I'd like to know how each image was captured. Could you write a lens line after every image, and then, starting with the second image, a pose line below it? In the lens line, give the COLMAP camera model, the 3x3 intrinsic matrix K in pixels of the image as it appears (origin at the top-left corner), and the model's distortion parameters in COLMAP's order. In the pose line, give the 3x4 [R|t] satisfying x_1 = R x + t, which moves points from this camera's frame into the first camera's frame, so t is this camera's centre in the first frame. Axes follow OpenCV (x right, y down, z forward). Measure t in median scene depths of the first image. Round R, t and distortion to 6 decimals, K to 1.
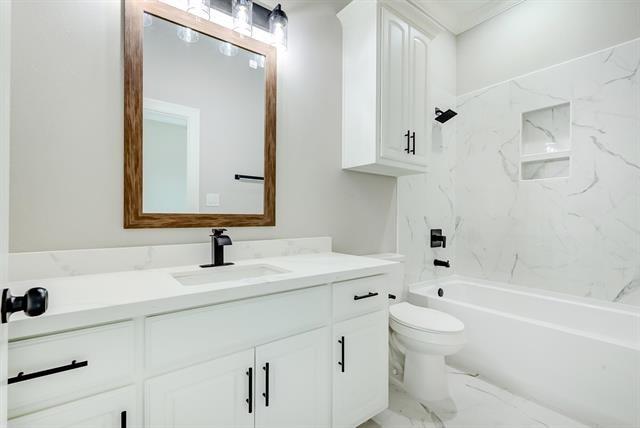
lens RADIAL K [[290.9, 0, 320.5], [0, 290.9, 216.7], [0, 0, 1]] dist [-0.000460, -0.000050]
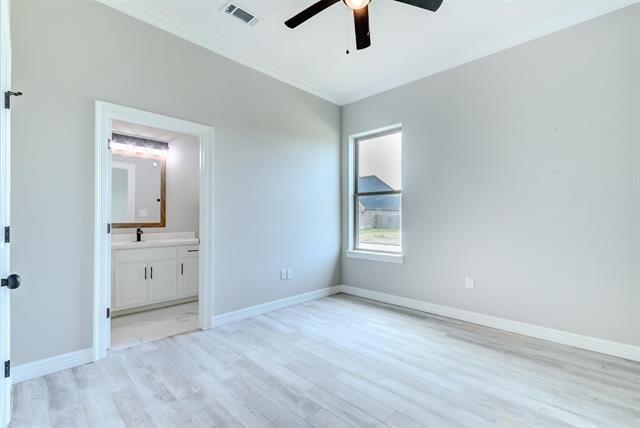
lens RADIAL K [[290.9, 0, 319.3], [0, 290.9, 213.7], [0, 0, 1]] dist [-0.000460, -0.000050]
pose [[0.989417, 0.000744, 0.145096, 0.913508], [0.001381, 0.999893, -0.014540, -0.054009], [-0.145092, 0.014586, 0.989311, -1.932227]]
